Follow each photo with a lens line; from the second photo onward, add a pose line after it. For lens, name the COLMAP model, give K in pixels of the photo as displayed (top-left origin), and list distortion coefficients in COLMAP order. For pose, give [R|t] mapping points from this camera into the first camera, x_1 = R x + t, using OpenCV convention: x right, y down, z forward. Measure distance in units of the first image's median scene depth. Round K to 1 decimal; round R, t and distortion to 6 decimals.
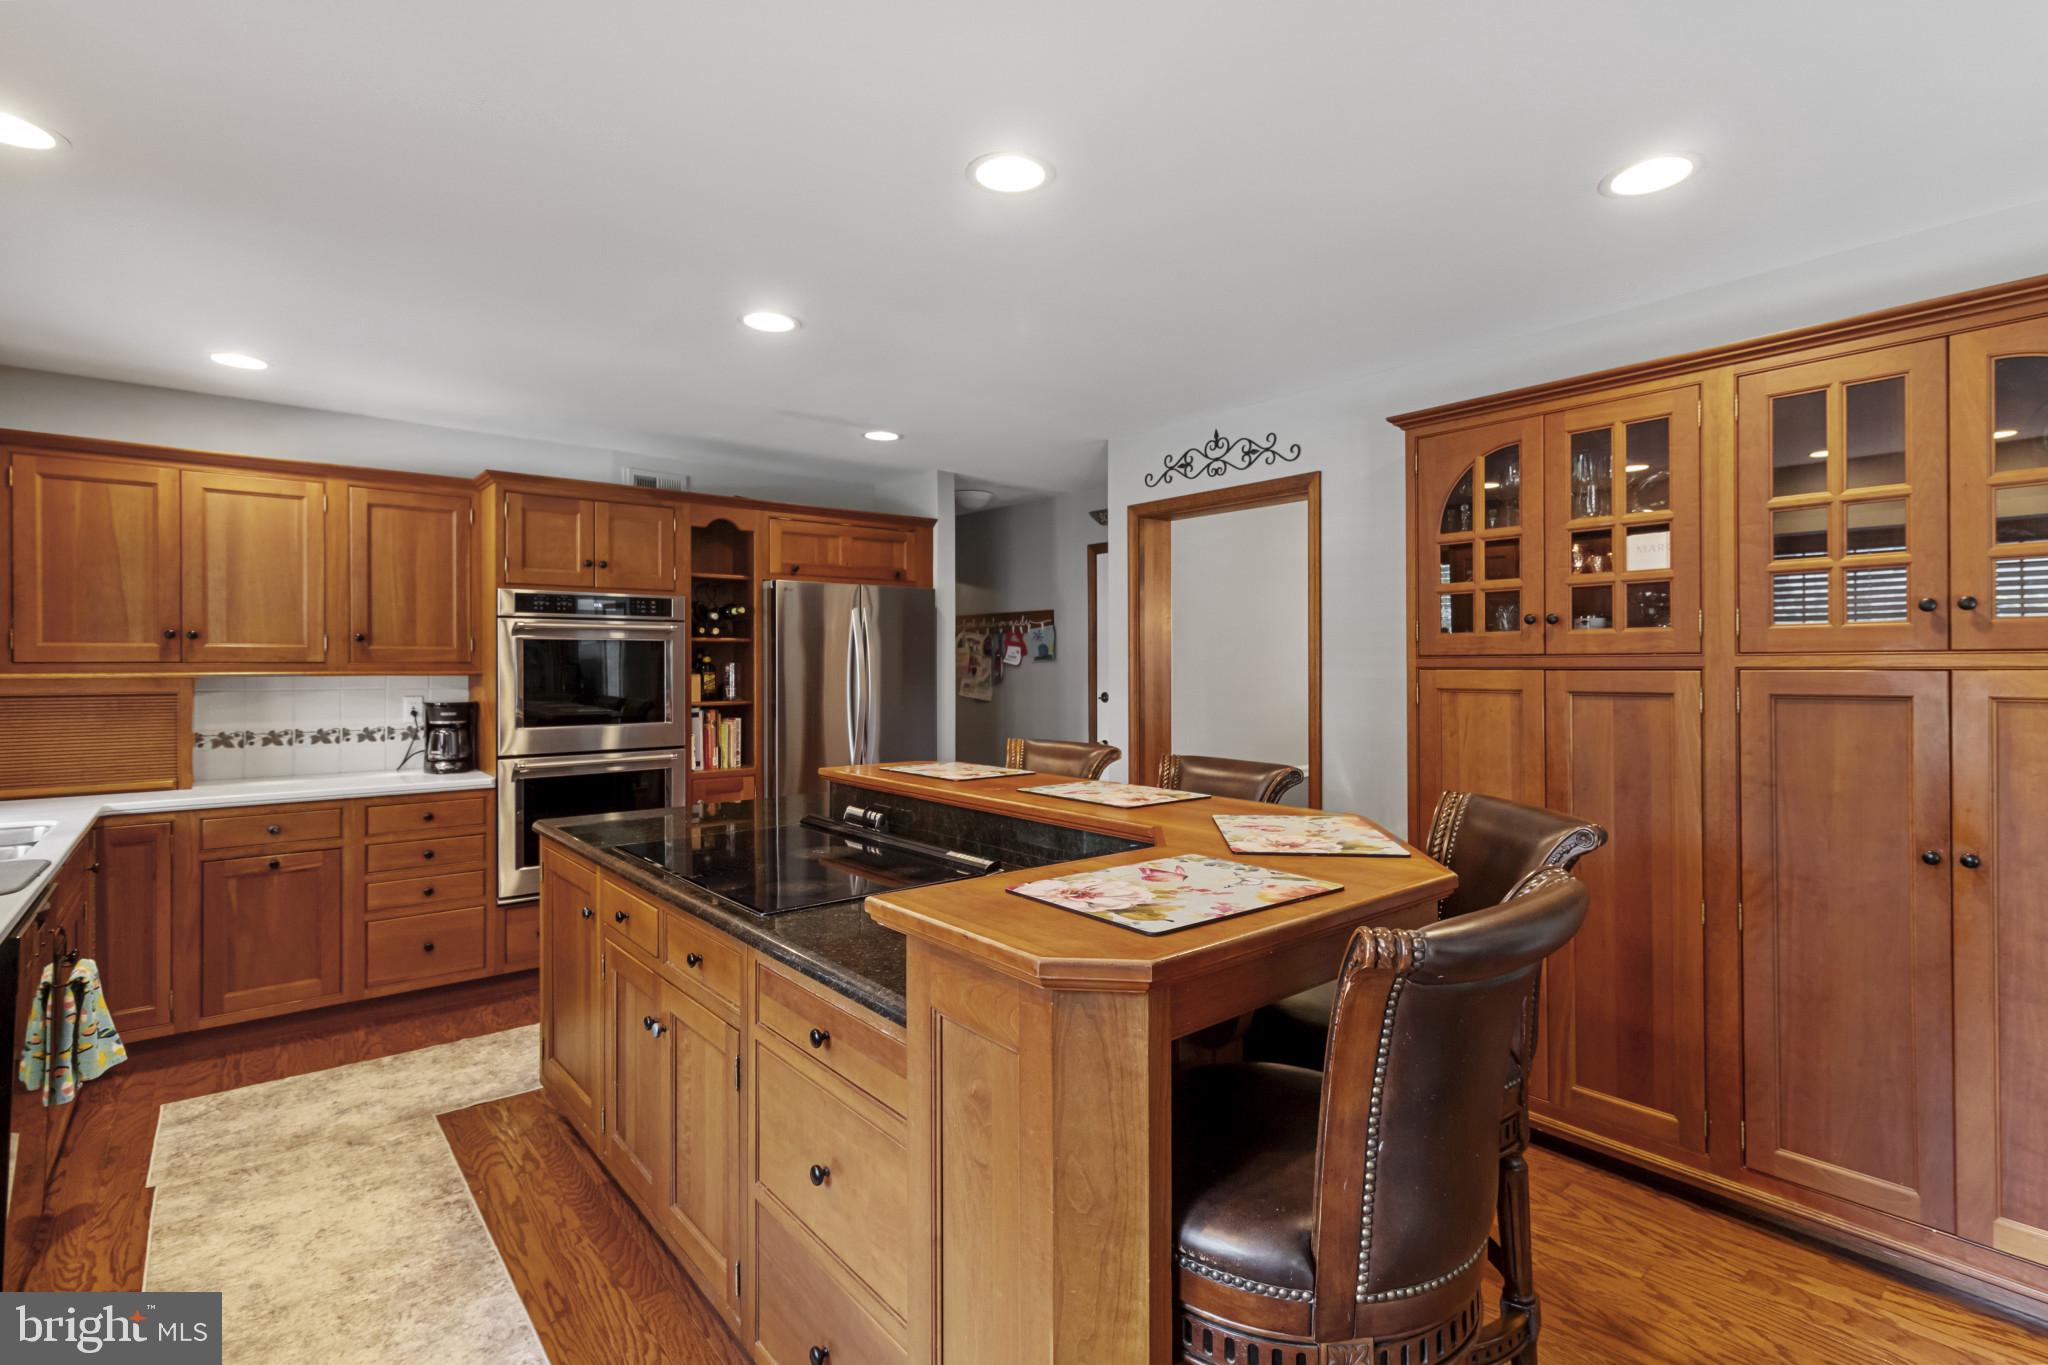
lens RADIAL K [[970.3, 0, 1073.5], [0, 970.3, 654.2], [0, 0, 1]] dist [0.010870, -0.001943]
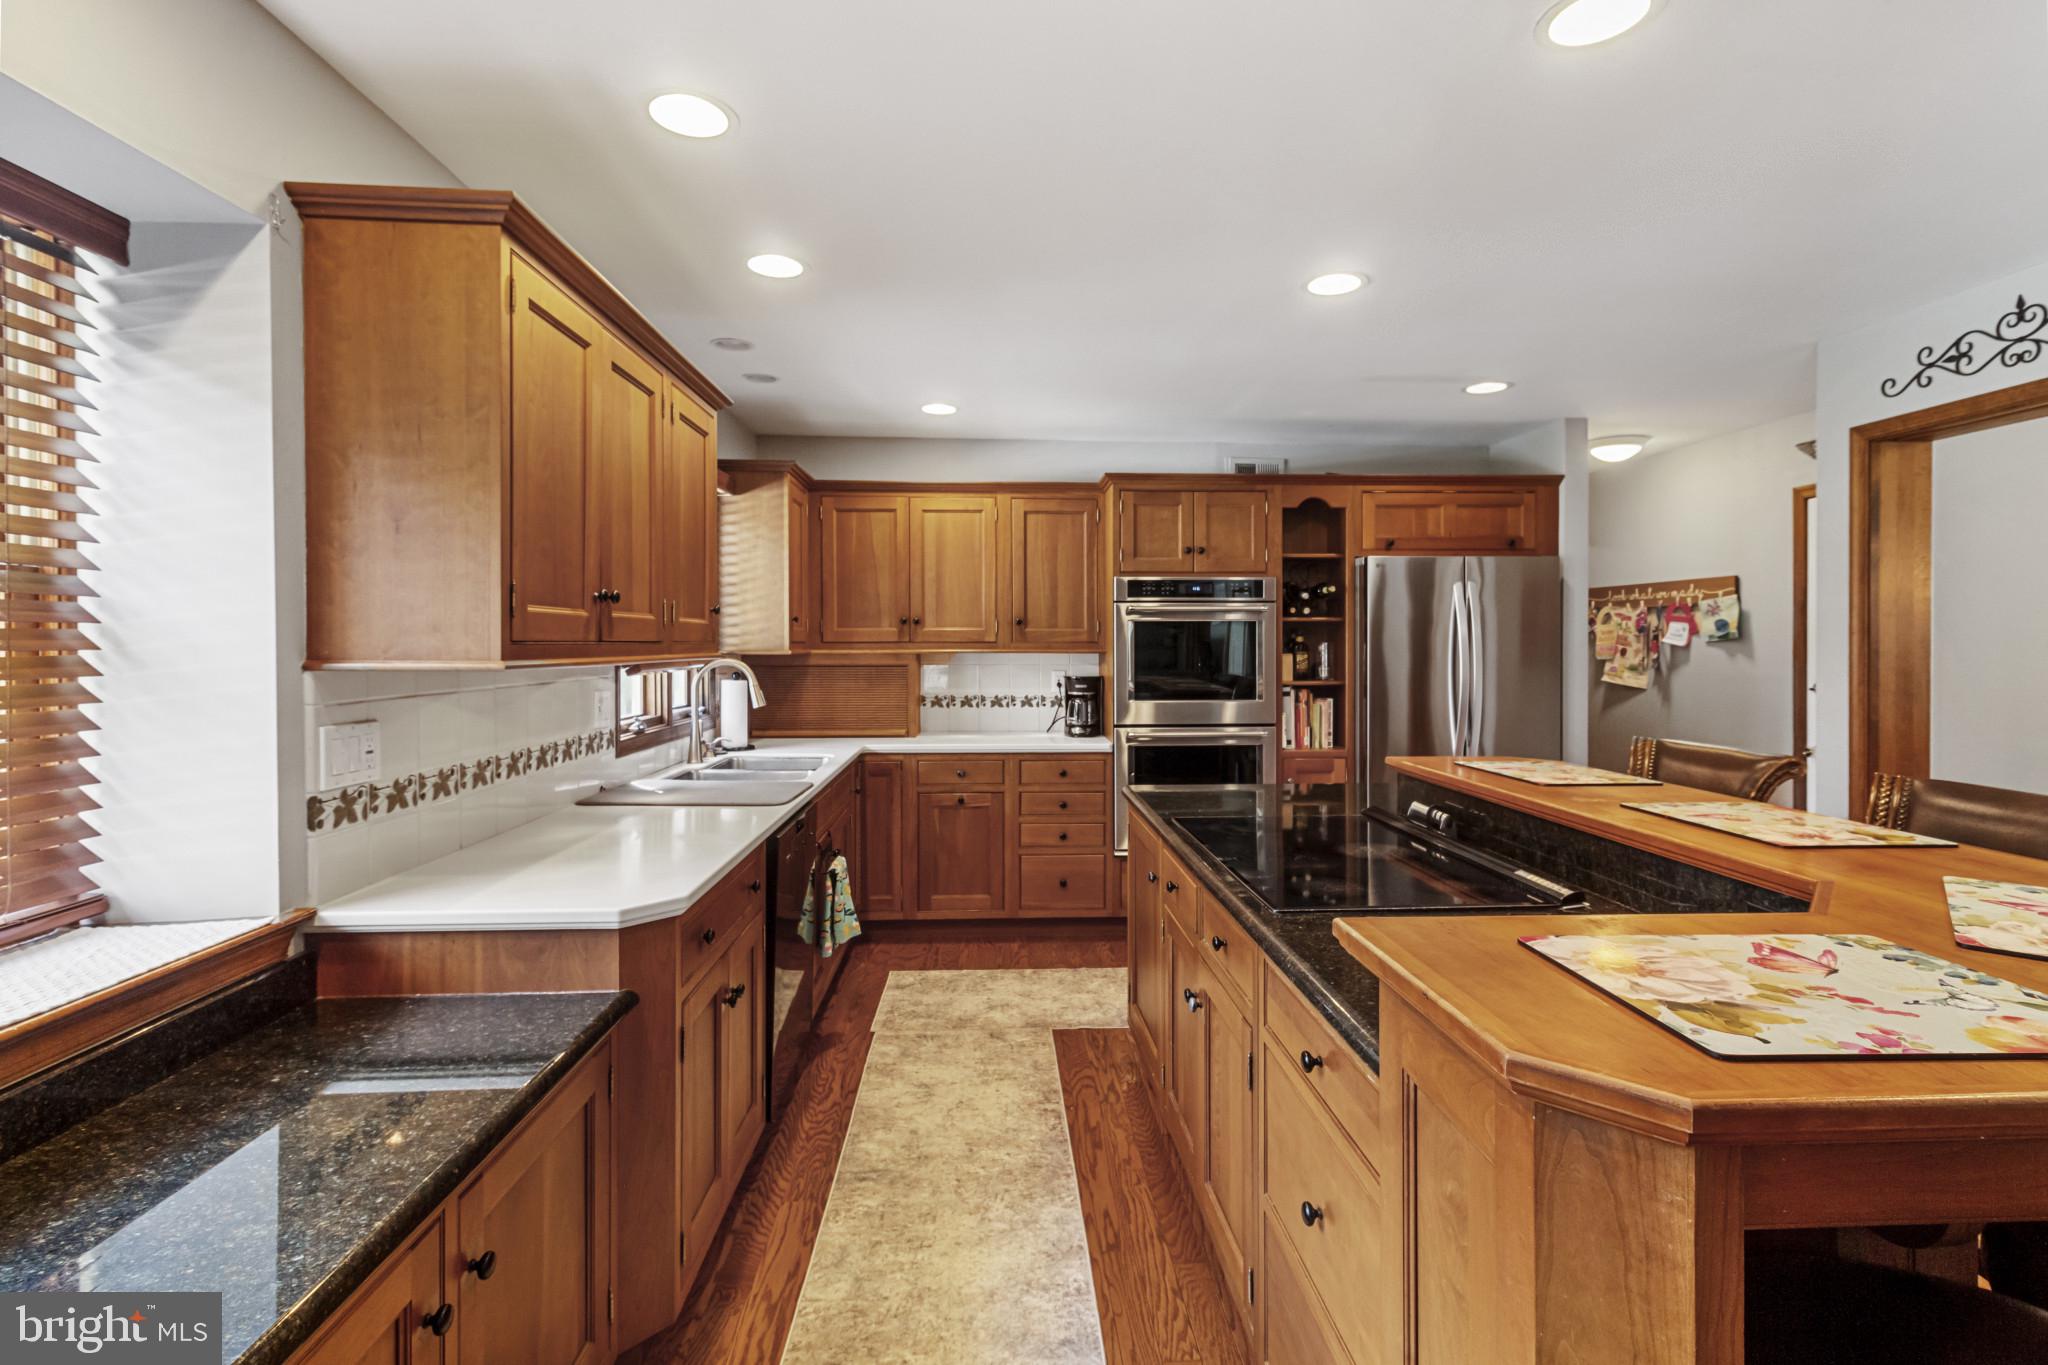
lens RADIAL K [[970.3, 0, 1038.2], [0, 970.3, 646.5], [0, 0, 1]] dist [0.010870, -0.001943]
pose [[0.788373, 0.003021, -0.615190, 0.048048], [0.004942, 0.999925, 0.011244, 0.000424], [0.615177, -0.011904, 0.788299, 0.076466]]
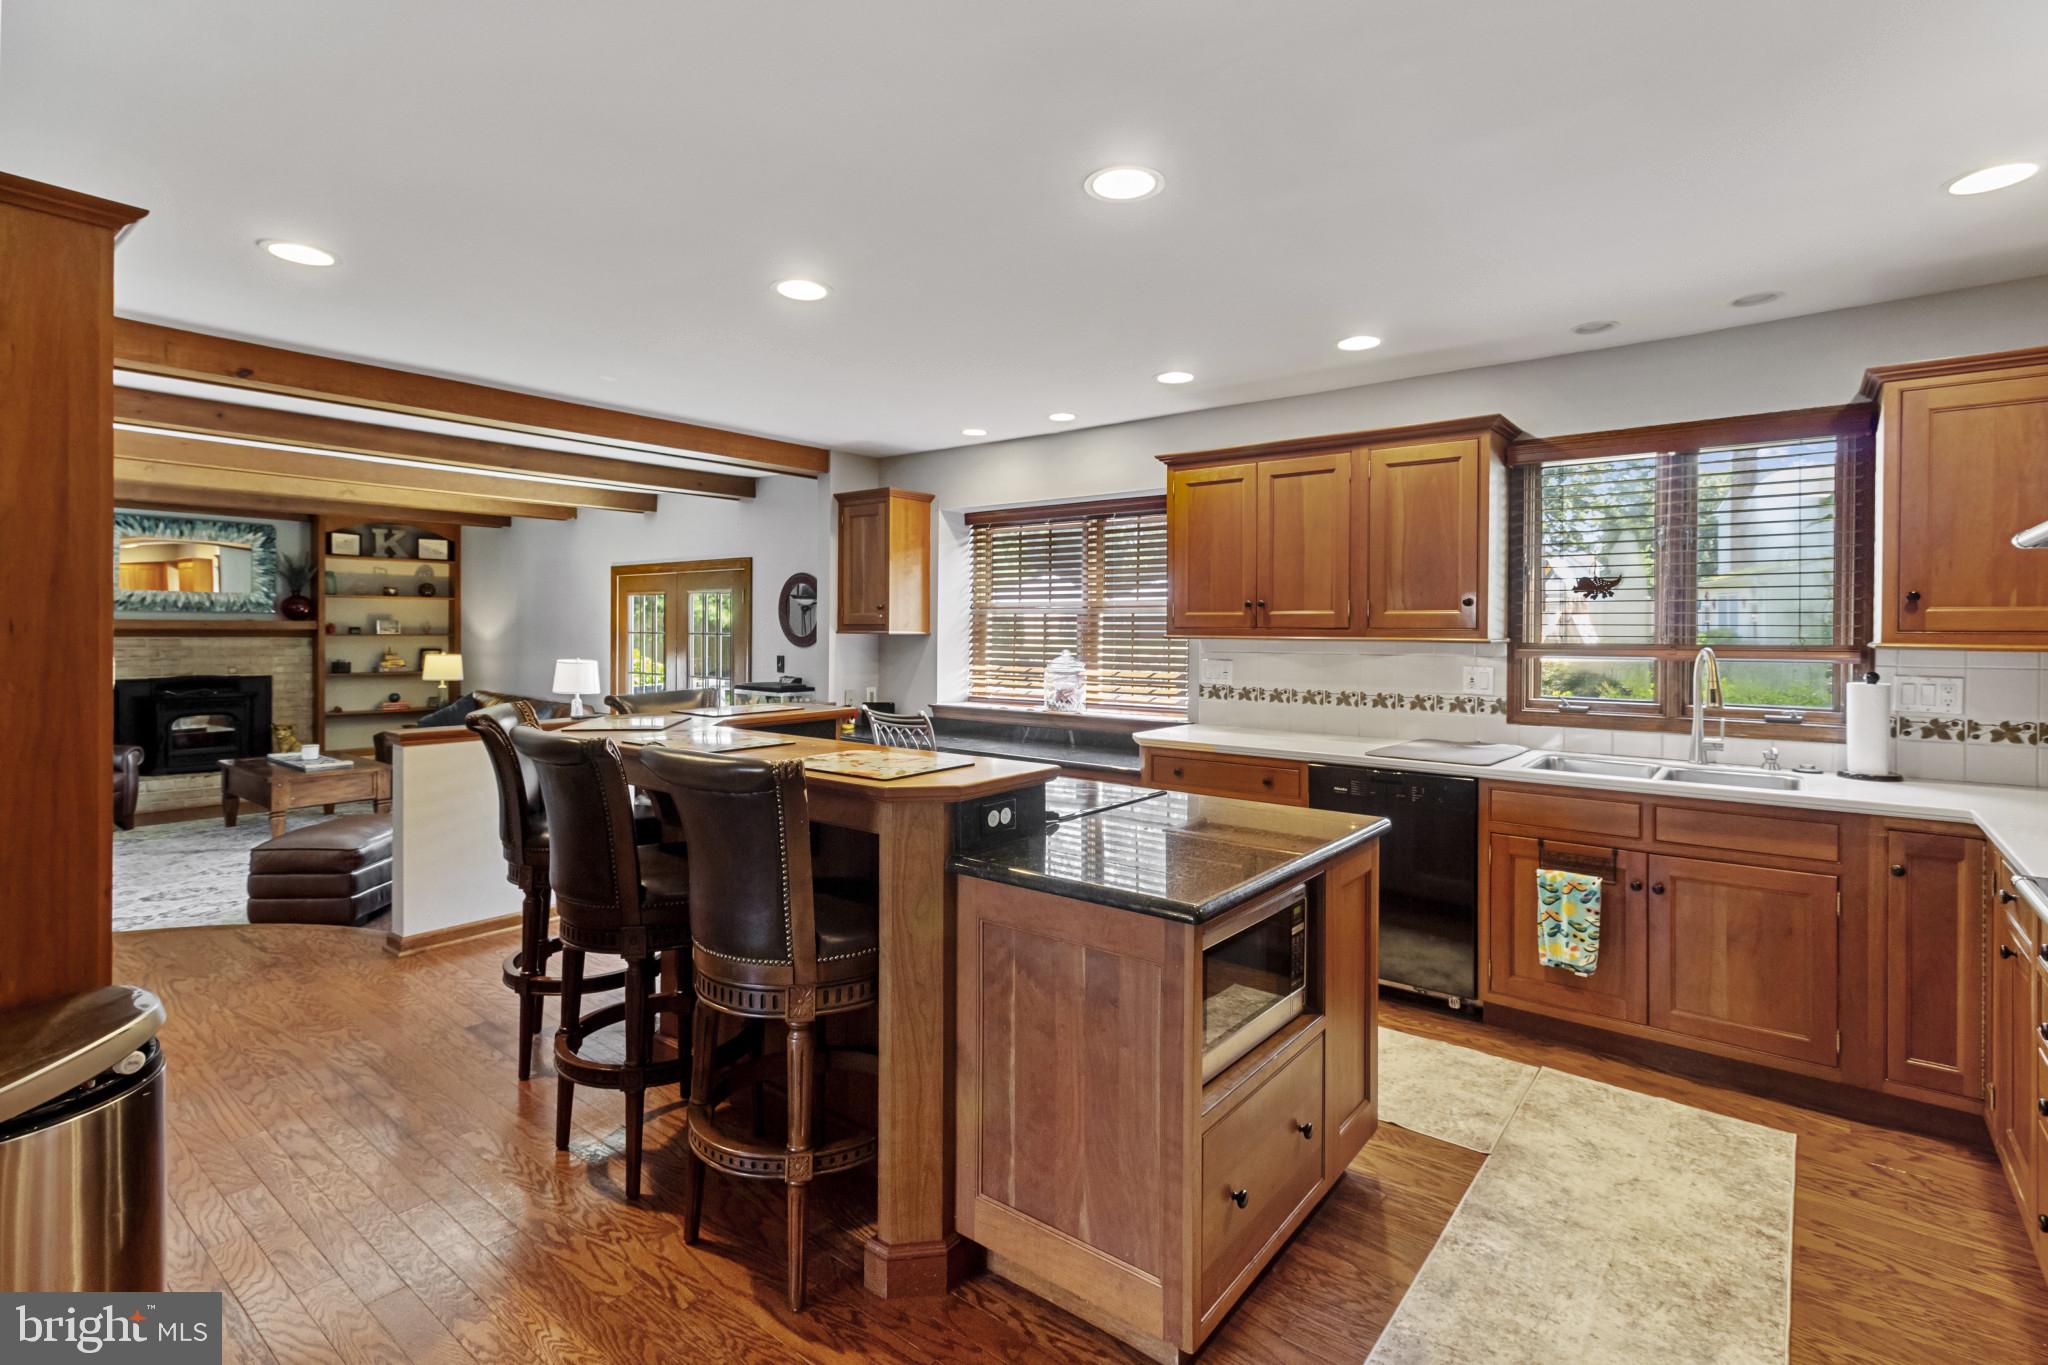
lens RADIAL K [[970.3, 0, 1038.9], [0, 970.3, 629.6], [0, 0, 1]] dist [0.010870, -0.001943]
pose [[-0.983352, 0.002314, -0.181696, -0.101902], [0.002064, 0.999997, 0.001562, 0.002334], [0.181699, 0.001161, -0.983354, 1.747283]]
